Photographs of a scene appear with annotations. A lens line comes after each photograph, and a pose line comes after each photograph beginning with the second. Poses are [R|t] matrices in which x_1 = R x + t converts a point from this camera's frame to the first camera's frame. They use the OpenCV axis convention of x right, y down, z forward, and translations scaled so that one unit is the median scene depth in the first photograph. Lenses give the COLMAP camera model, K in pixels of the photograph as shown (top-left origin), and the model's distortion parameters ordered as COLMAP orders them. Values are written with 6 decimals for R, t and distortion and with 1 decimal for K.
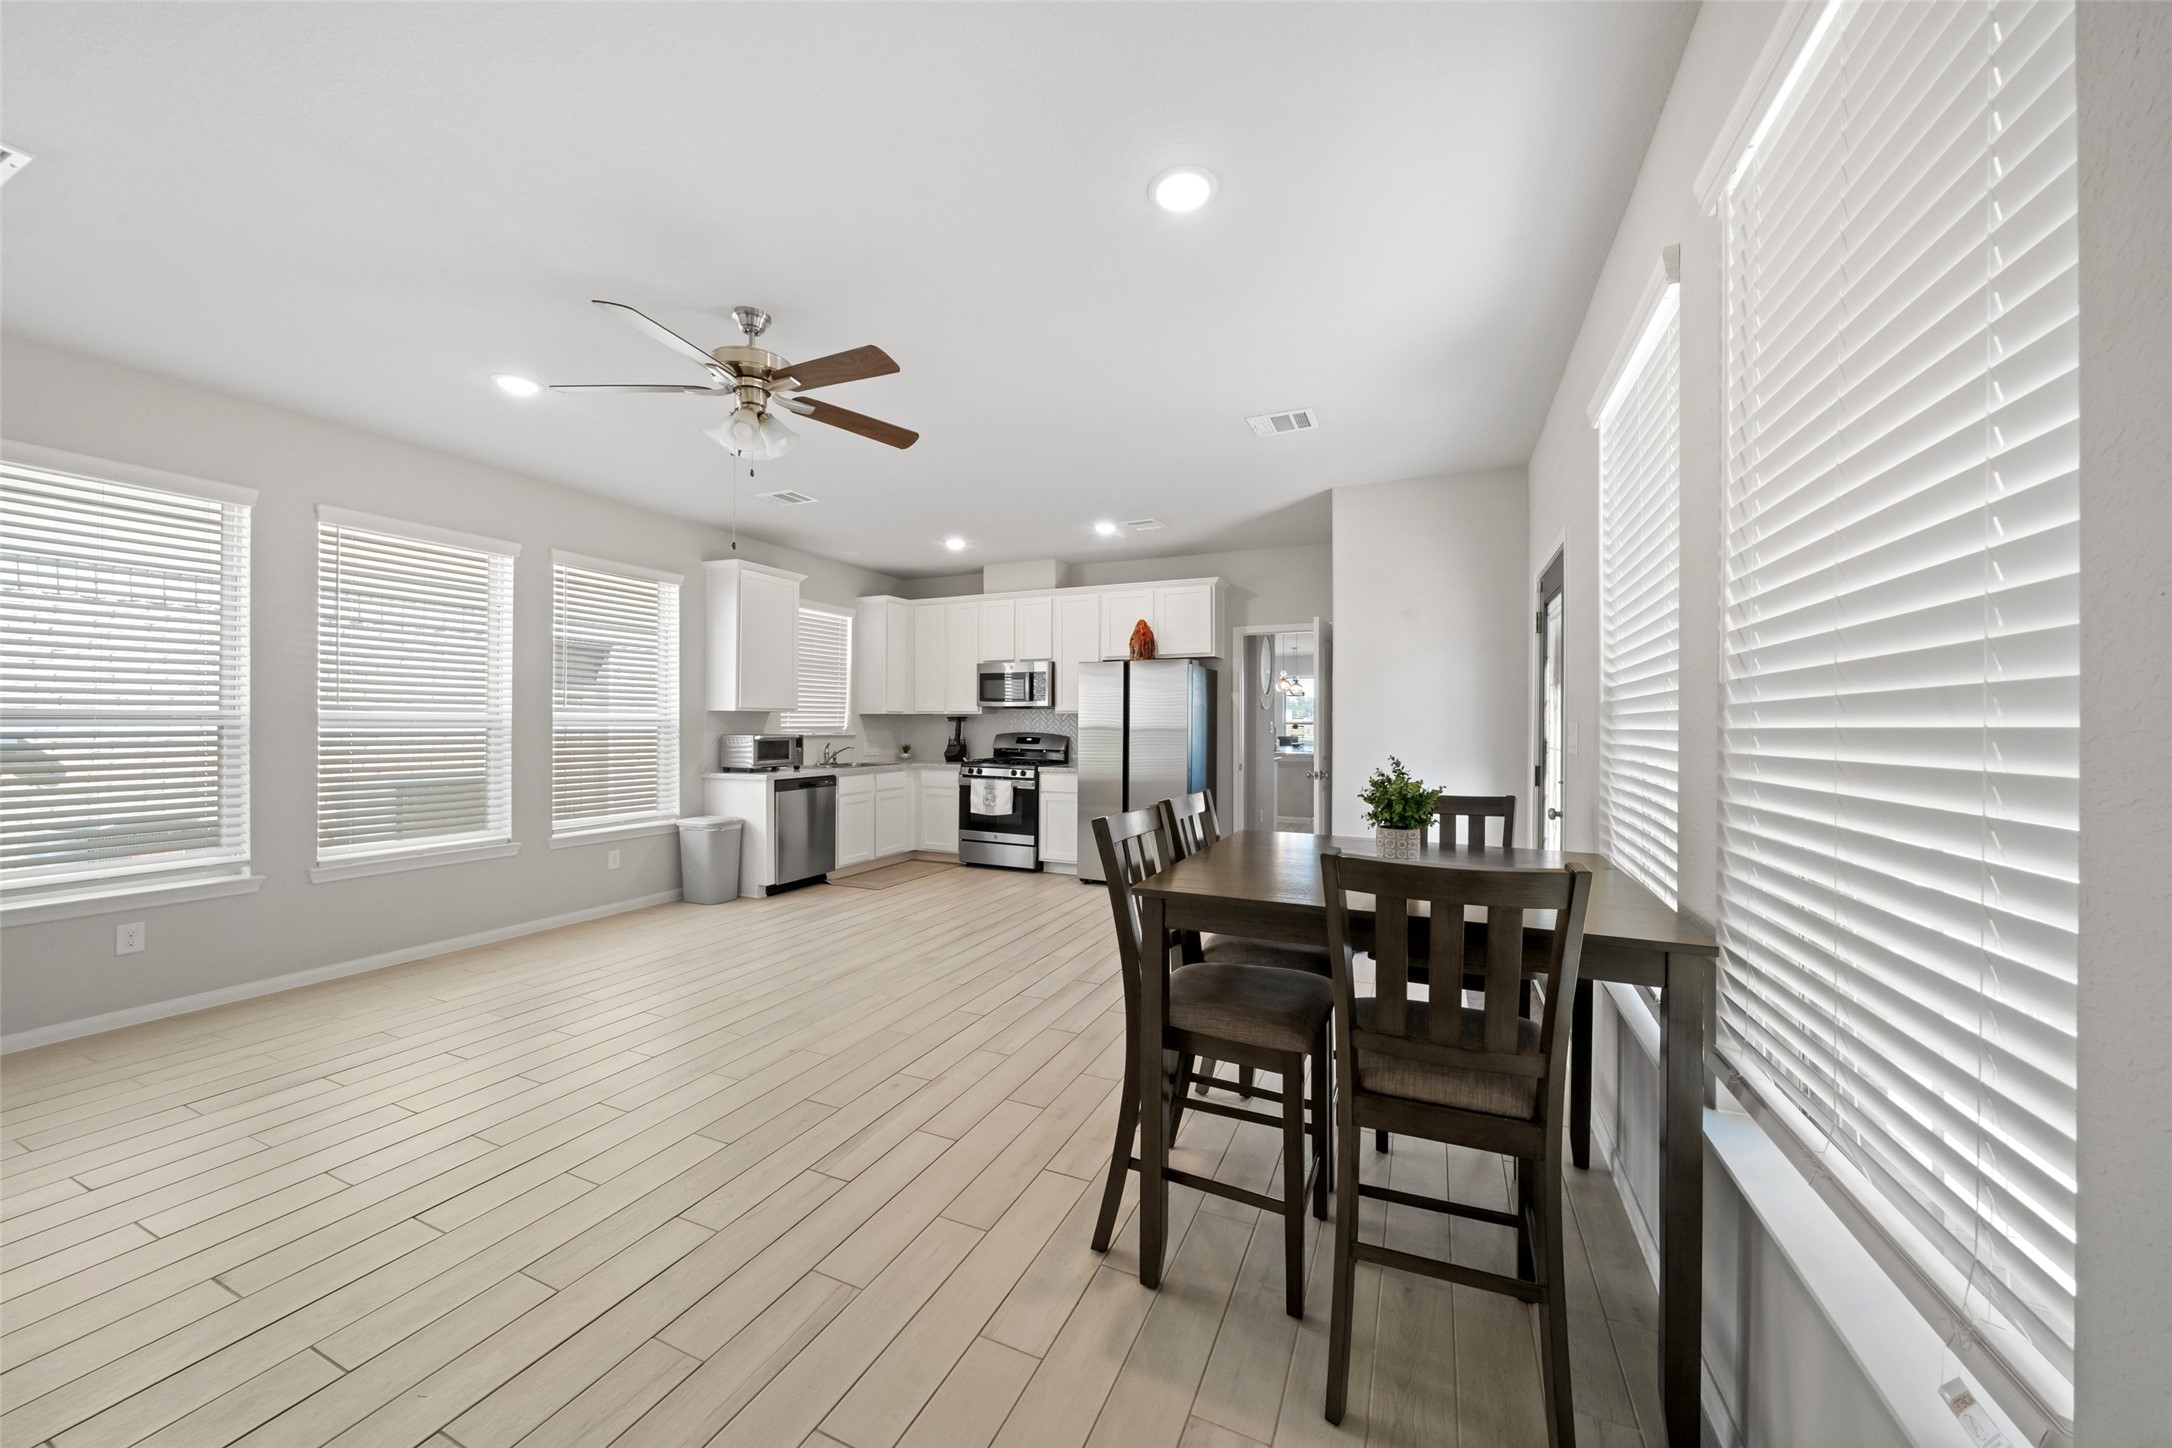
lens RADIAL K [[778.7, 0, 1086.0], [0, 778.7, 724.0], [0, 0, 1]] dist [-0.000178, -0.000014]
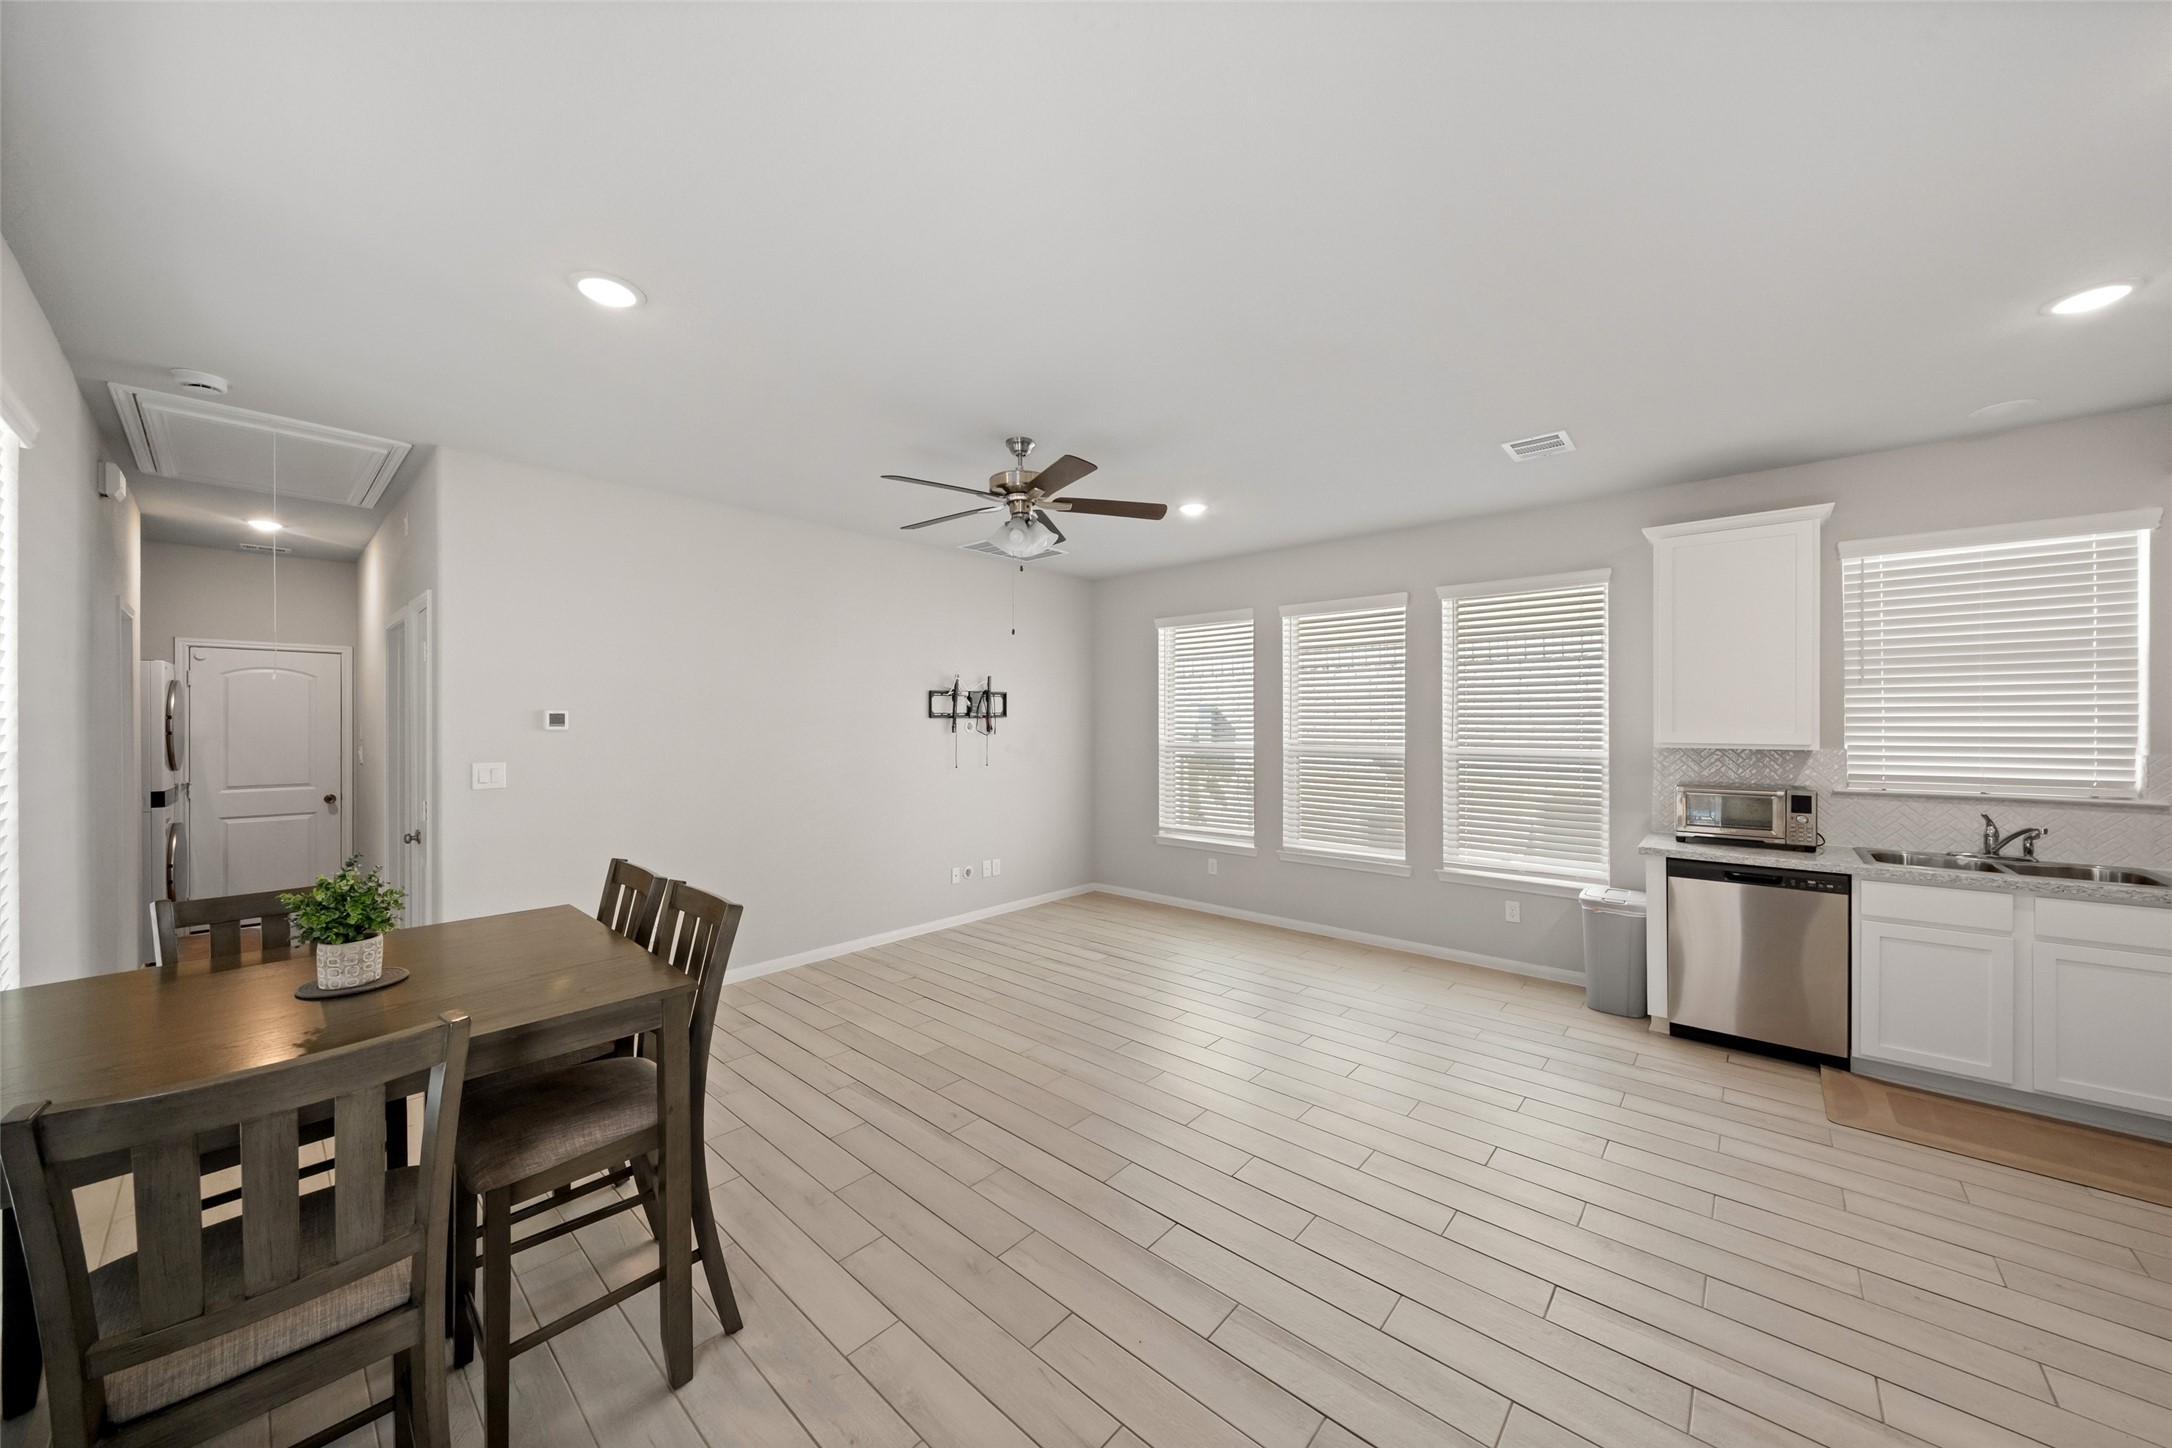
lens RADIAL K [[750.2, 0, 1086.0], [0, 750.2, 724.0], [0, 0, 1]] dist [-0.000575, -0.000018]
pose [[-0.303796, -0.003766, -0.952730, 0.401042], [-0.002350, 0.999992, -0.003204, -0.041316], [0.952734, 0.001266, -0.303803, 0.870214]]
